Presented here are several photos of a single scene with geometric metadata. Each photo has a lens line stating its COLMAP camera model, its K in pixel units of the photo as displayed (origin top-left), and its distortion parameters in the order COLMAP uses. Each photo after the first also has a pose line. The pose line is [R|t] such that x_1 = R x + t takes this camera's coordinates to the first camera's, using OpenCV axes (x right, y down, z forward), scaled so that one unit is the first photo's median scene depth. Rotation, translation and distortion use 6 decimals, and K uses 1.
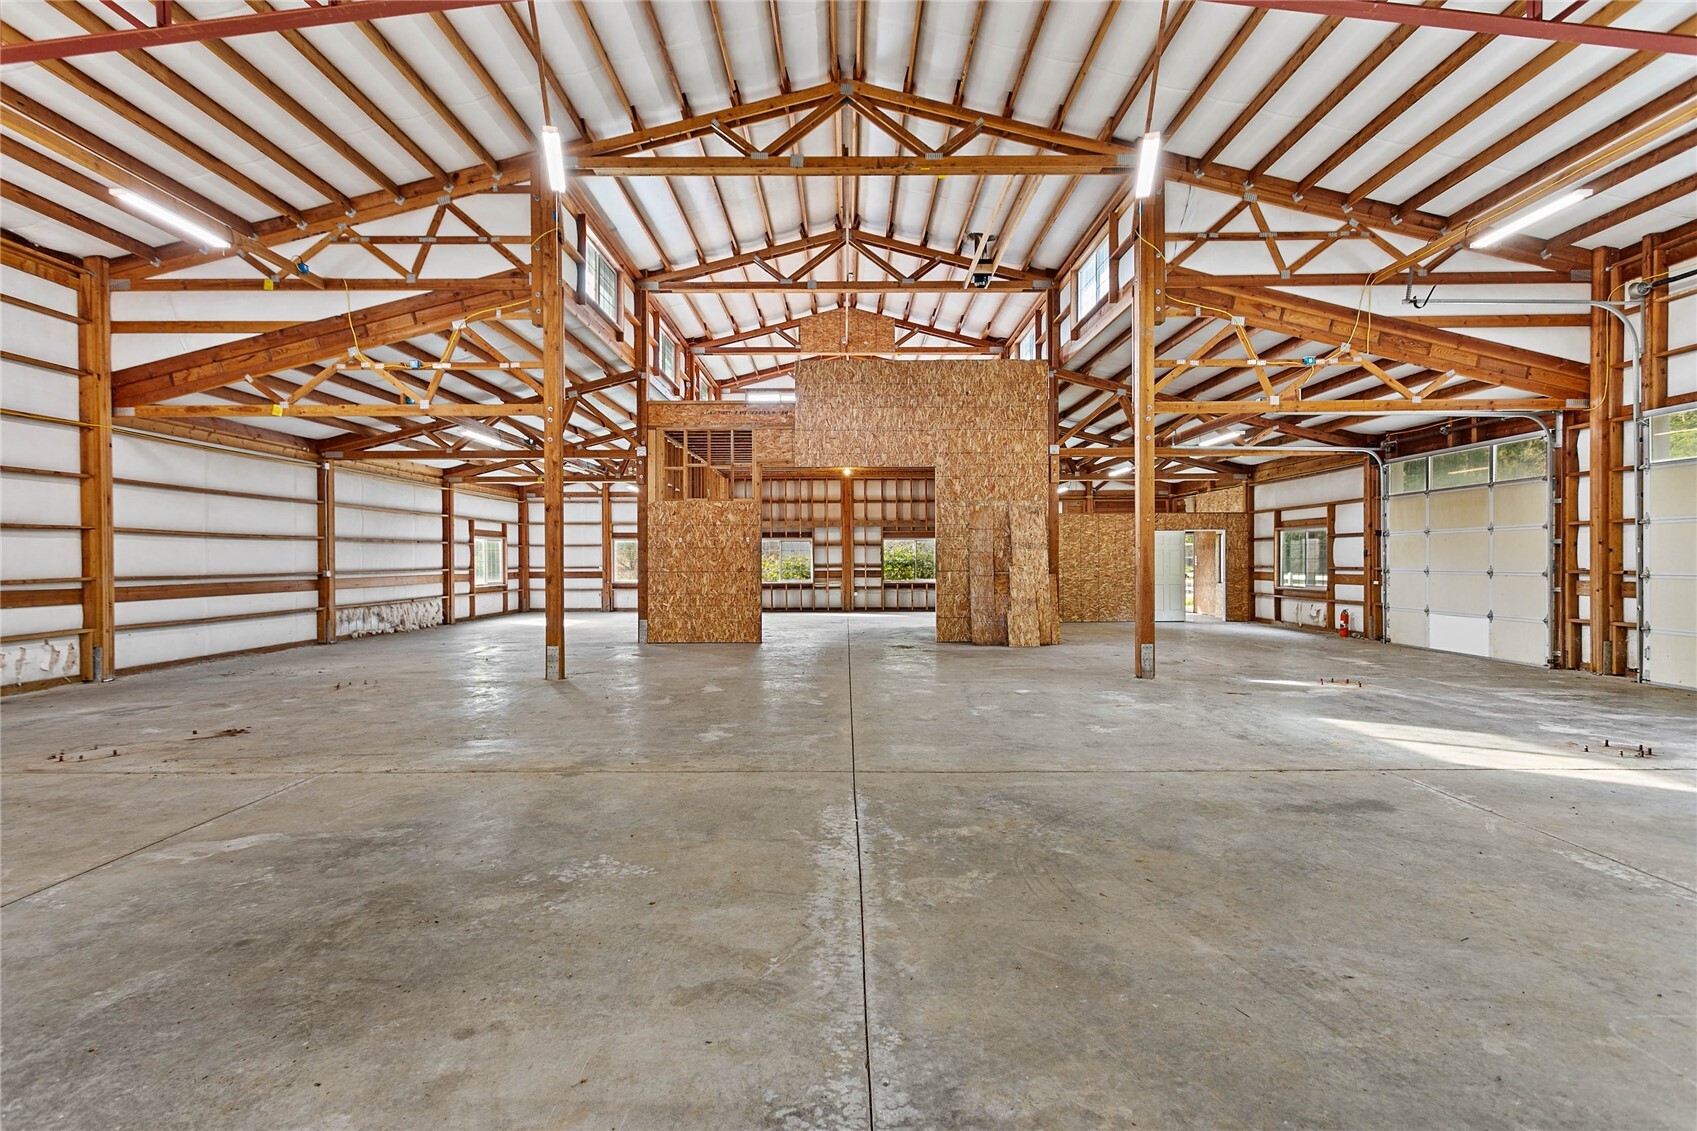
lens RADIAL K [[803.7, 0, 848.5], [0, 803.7, 565.5], [0, 0, 1]] dist [0.001684, 0.001109]
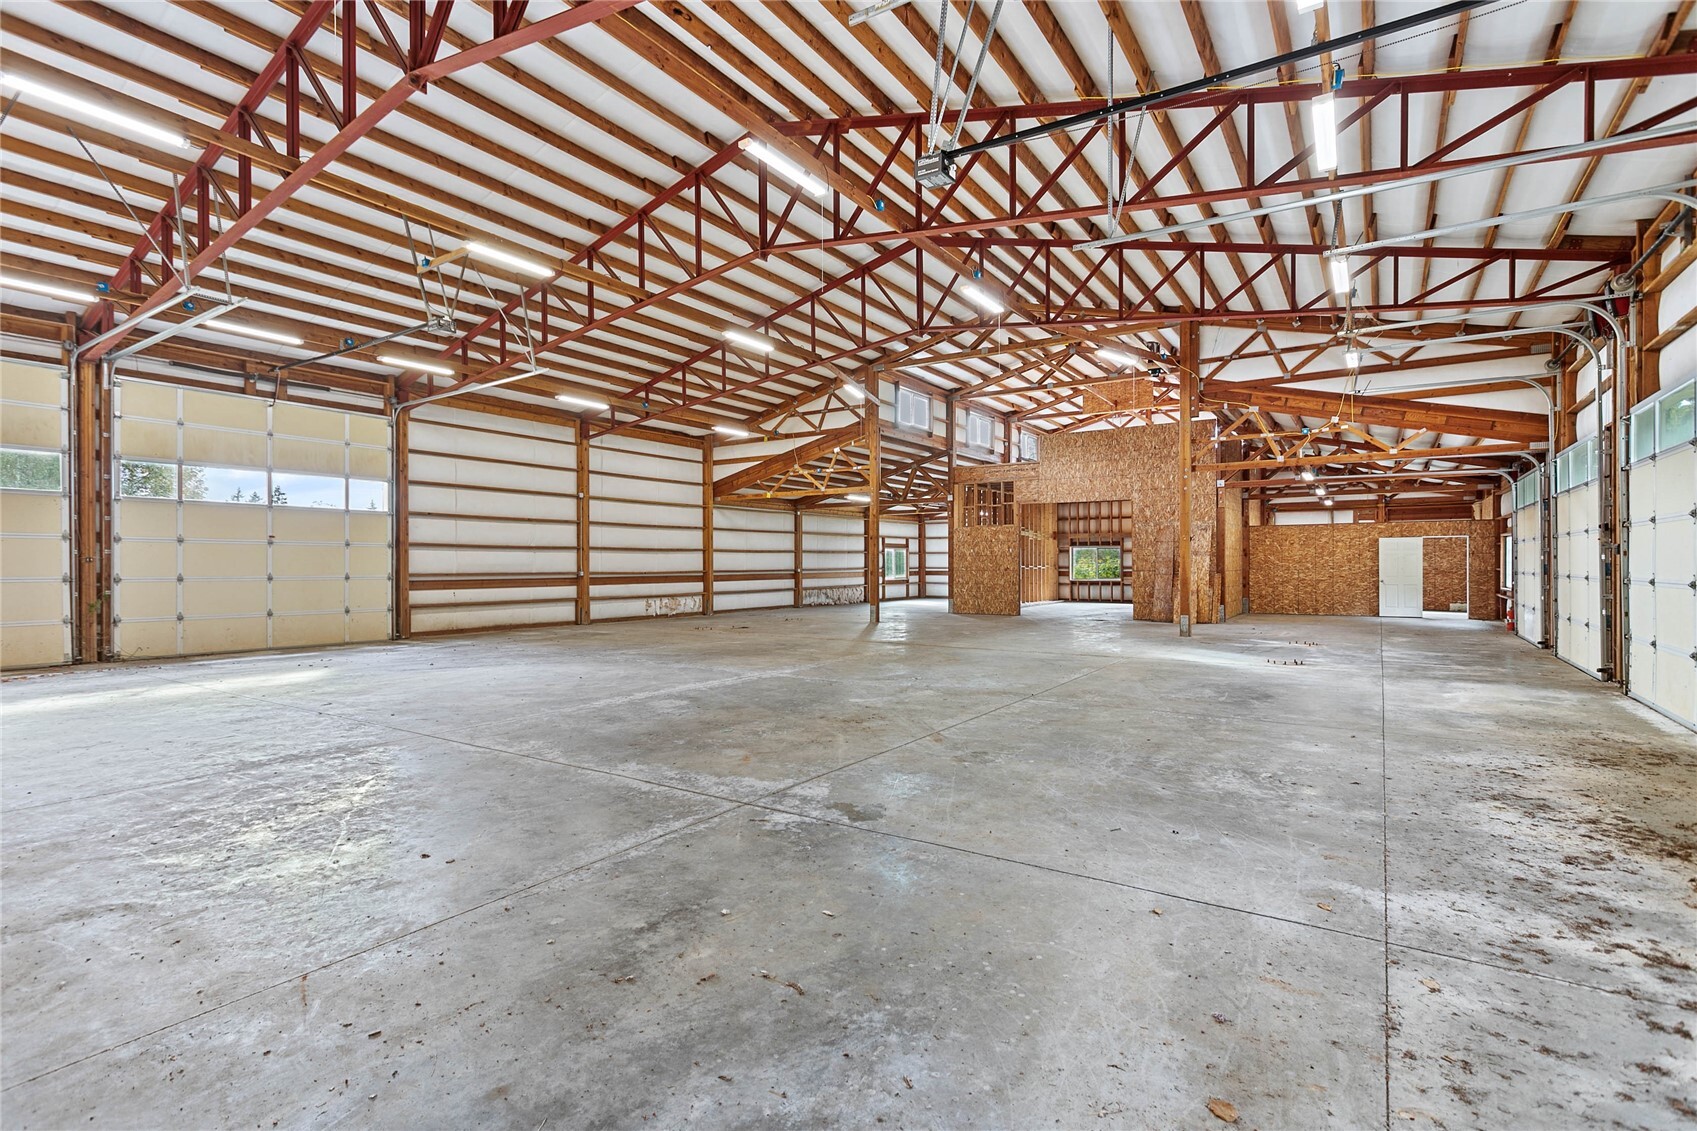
lens RADIAL K [[803.7, 0, 848.5], [0, 803.7, 565.5], [0, 0, 1]] dist [0.001684, 0.001109]
pose [[0.836329, 0.002093, -0.548224, 0.481203], [-0.003480, 0.999993, -0.001491, 0.001265], [0.548217, 0.003154, 0.836330, -0.509683]]
